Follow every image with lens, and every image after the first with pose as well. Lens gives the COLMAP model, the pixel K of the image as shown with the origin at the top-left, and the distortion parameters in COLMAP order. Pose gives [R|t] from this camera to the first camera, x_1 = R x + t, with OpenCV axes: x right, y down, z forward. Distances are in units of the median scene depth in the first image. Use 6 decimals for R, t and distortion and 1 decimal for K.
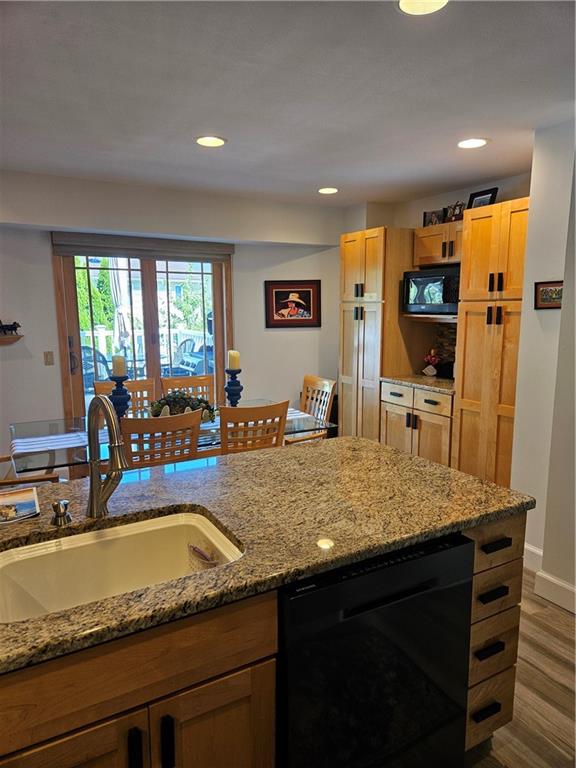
lens RADIAL K [[506.9, 0, 286.8], [0, 506.9, 383.9], [0, 0, 1]] dist [0.060194, -0.050423]
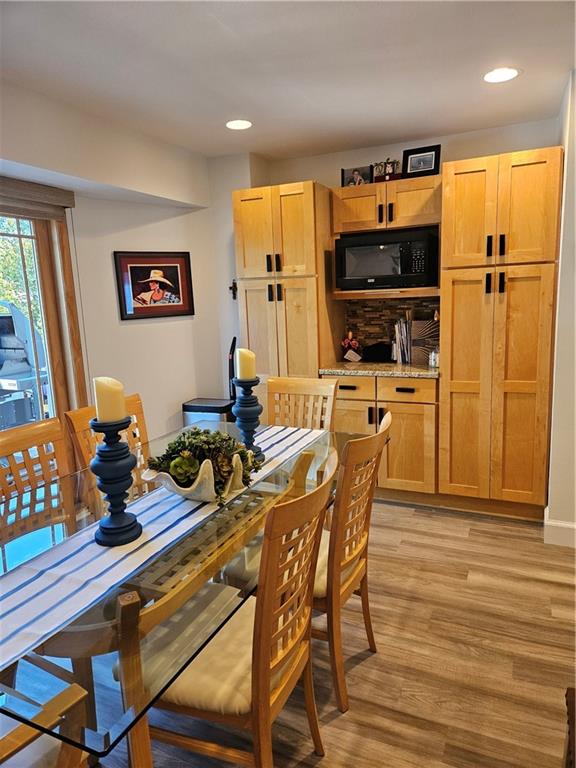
lens RADIAL K [[505.5, 0, 290.3], [0, 505.5, 380.2], [0, 0, 1]] dist [0.027007, -0.000565]
pose [[0.807678, -0.127647, 0.575640, -0.313342], [0.125696, 0.991118, 0.043415, -0.036478], [-0.576070, 0.037290, 0.816550, 0.364321]]
